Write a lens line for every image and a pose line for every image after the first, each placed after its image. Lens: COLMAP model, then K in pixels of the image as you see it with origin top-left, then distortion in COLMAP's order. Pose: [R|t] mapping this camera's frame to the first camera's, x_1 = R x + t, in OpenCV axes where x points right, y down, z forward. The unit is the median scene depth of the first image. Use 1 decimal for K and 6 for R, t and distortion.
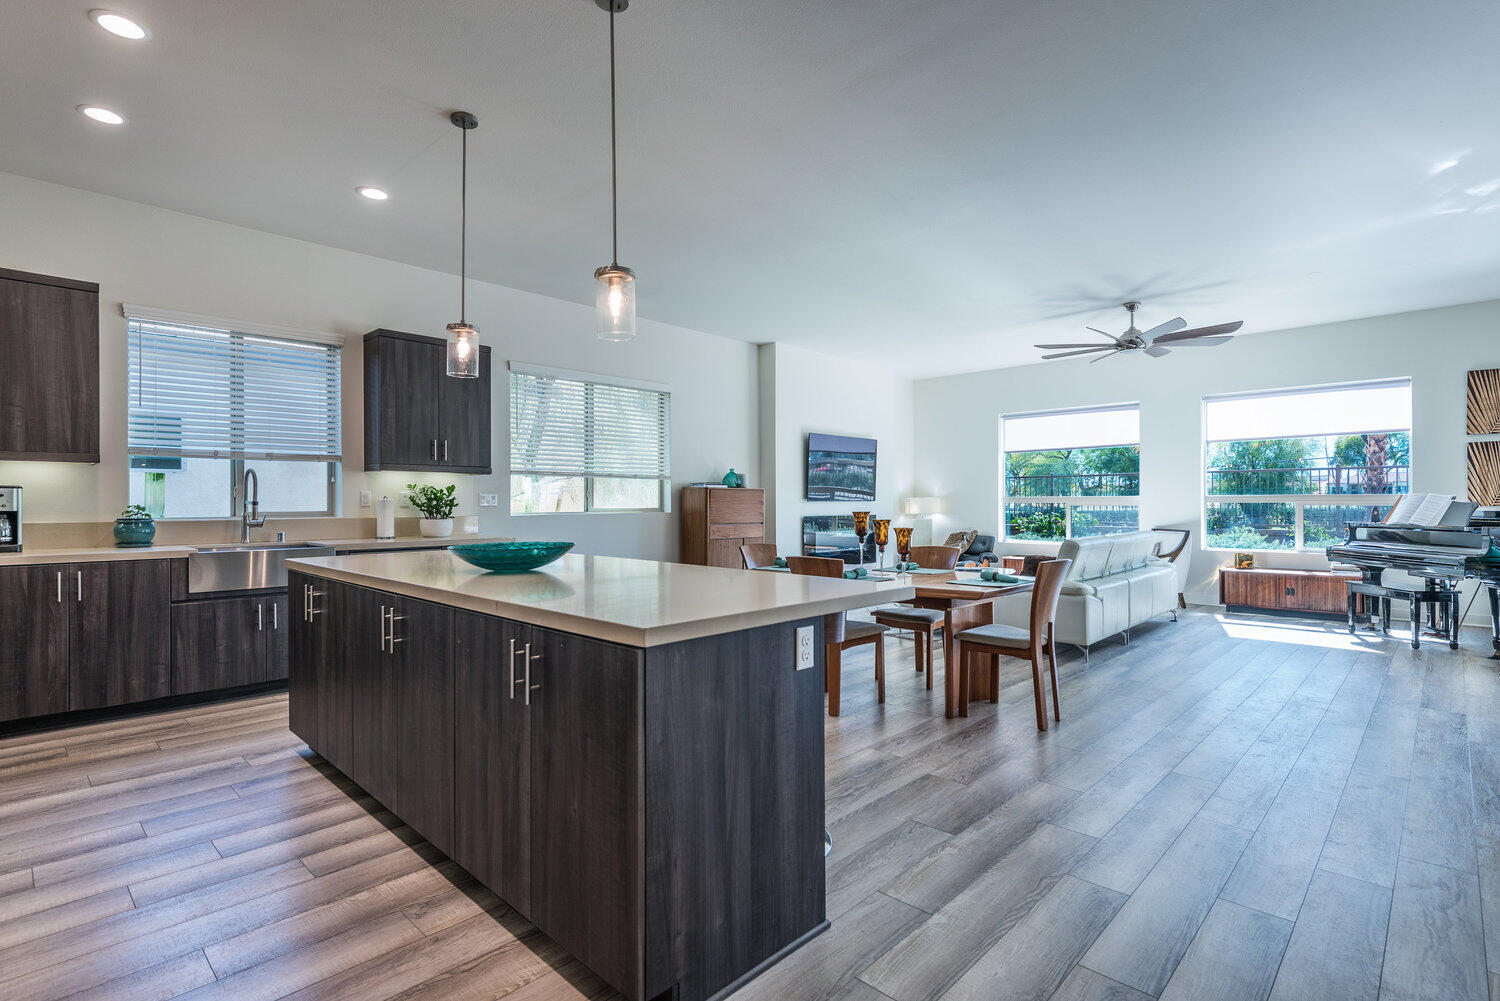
lens RADIAL K [[727.0, 0, 746.0], [0, 727.0, 503.2], [0, 0, 1]] dist [-0.000354, -0.000164]
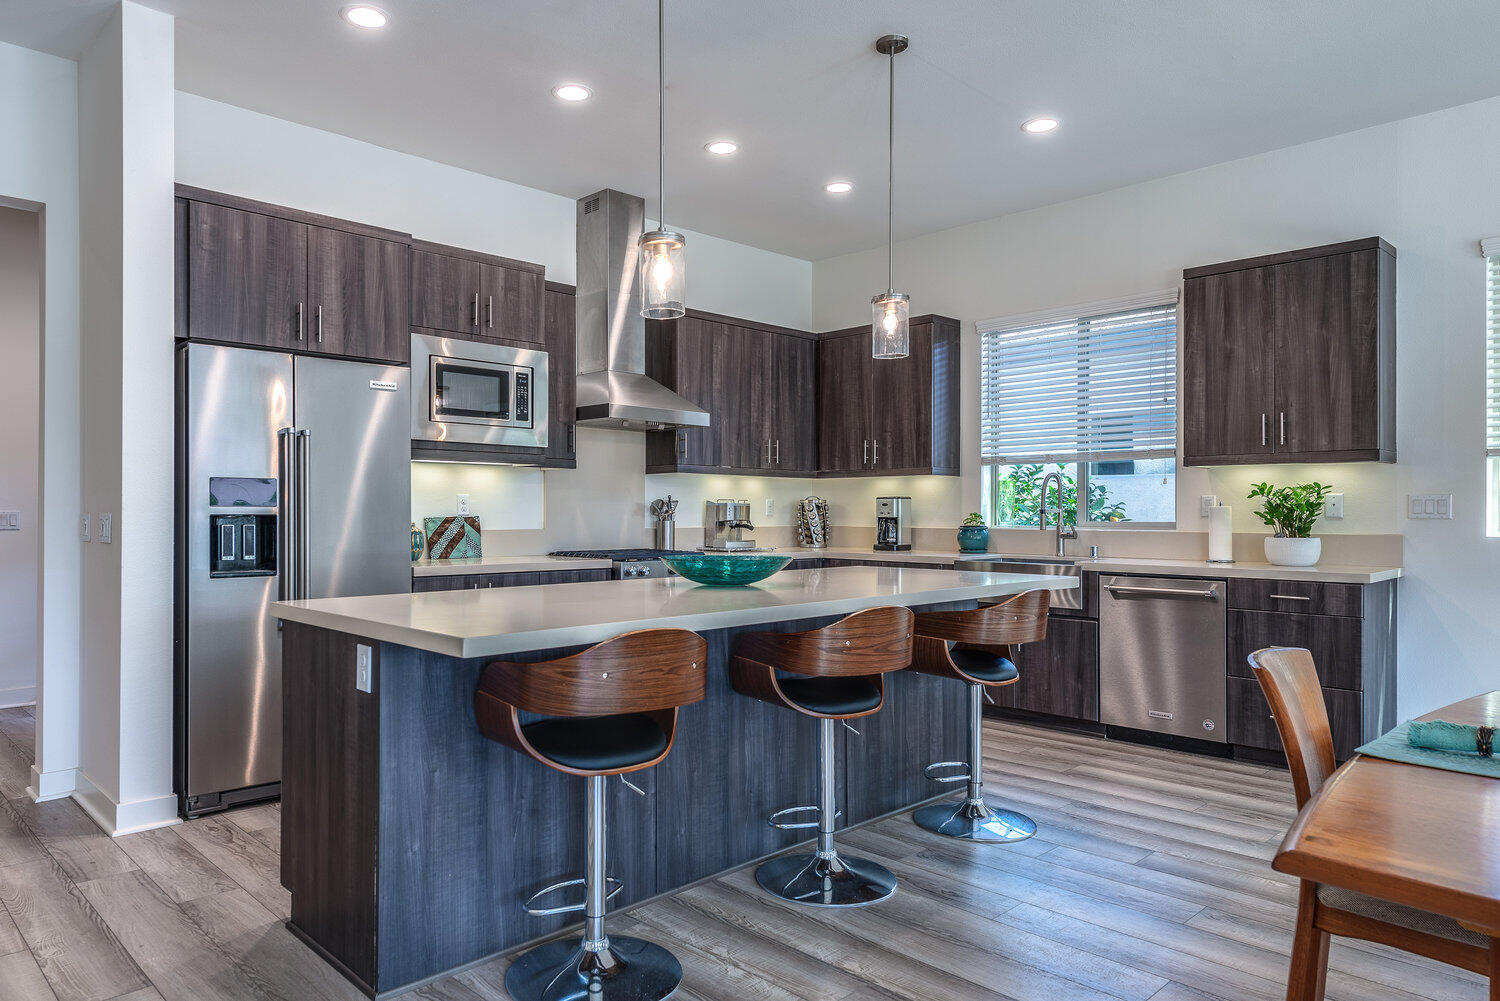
lens RADIAL K [[968.2, 0, 677.3], [0, 968.2, 511.8], [0, 0, 1]] dist [0.007046, -0.000698]
pose [[-0.058908, 0.001658, -0.998262, 0.360492], [-0.002795, 0.999994, 0.001825, -0.000590], [0.998259, 0.002897, -0.058903, 0.412917]]
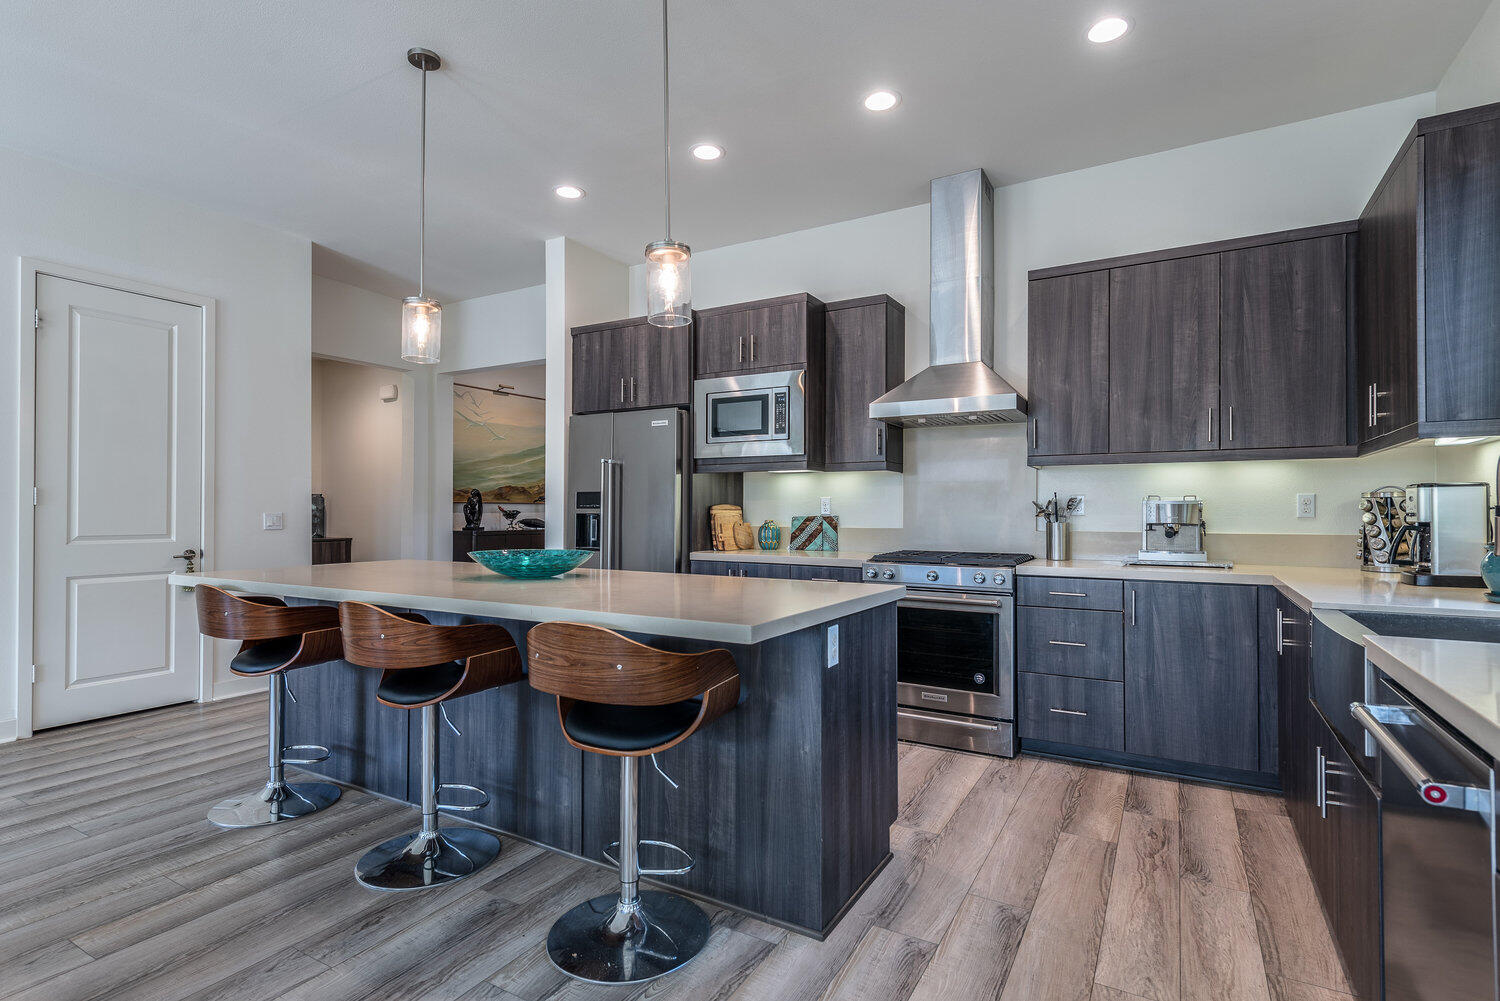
lens RADIAL K [[723.3, 0, 750.2], [0, 723.3, 506.6], [0, 0, 1]] dist [0.012598, -0.006774]
pose [[-0.968945, -0.000926, -0.247273, -0.149480], [0.000464, 0.999984, -0.005561, -0.000126], [0.247274, -0.005503, -0.968930, 0.836316]]
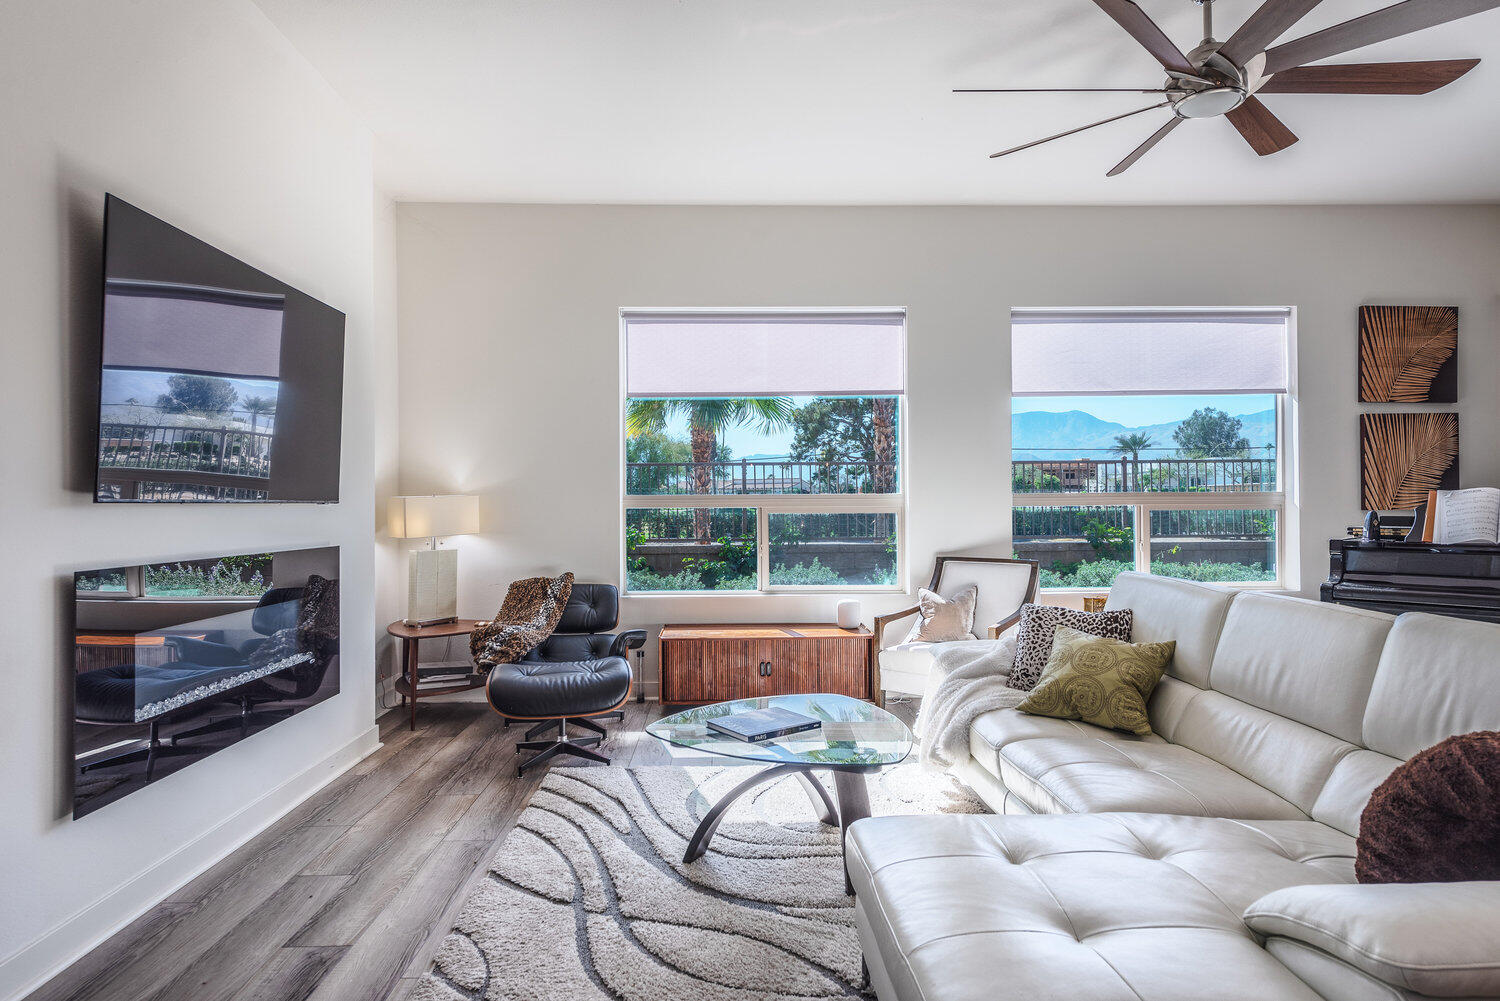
lens RADIAL K [[860.3, 0, 750.0], [0, 860.3, 500.5], [0, 0, 1]] dist [0.022111, -0.001880]
pose [[0.693048, 0.003978, 0.720880, 0.040002], [0.004863, 0.999936, -0.010194, 0.000193], [-0.720875, 0.010571, 0.692985, 0.831392]]
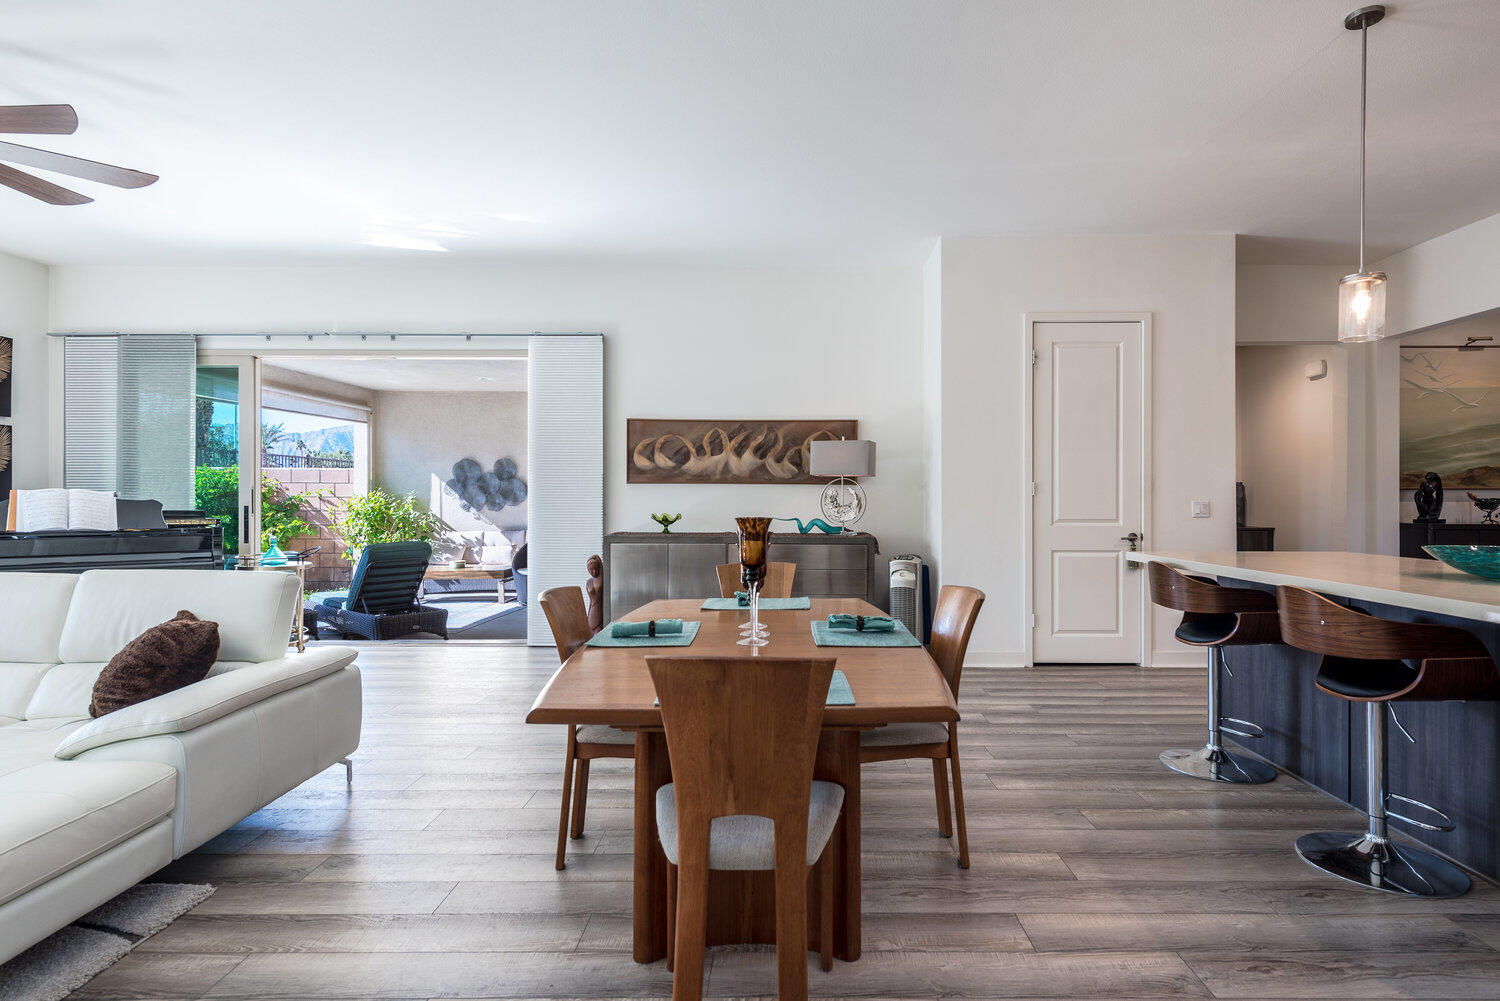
lens RADIAL K [[780.8, 0, 784.7], [0, 780.8, 497.5], [0, 0, 1]] dist [0.017048, -0.009389]
pose [[-0.695550, 0.003922, 0.718467, -0.157292], [0.002096, 0.999992, -0.003429, -0.000164], [-0.718474, -0.000879, -0.695553, 0.904392]]
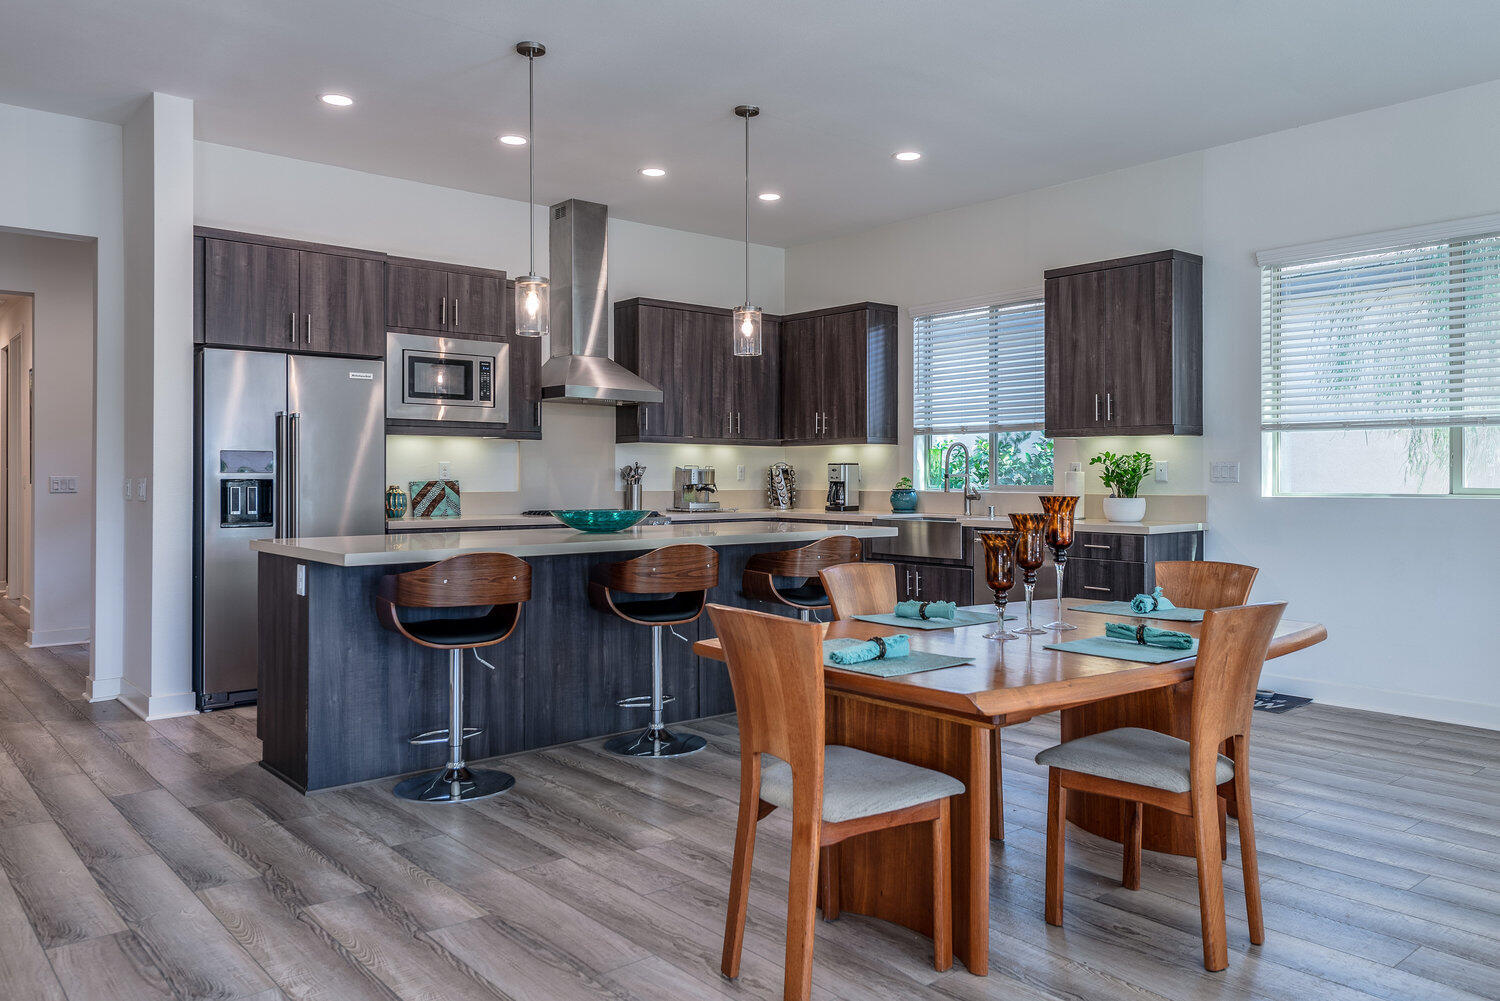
lens RADIAL K [[1078.3, 0, 759.0], [0, 1078.3, 474.4], [0, 0, 1]] dist [0.005094, -0.004366]
pose [[-0.089372, -0.000600, -0.995998, 0.580490], [-0.001836, 0.999998, -0.000437, -0.001066], [0.995997, 0.001789, -0.089373, 0.579393]]
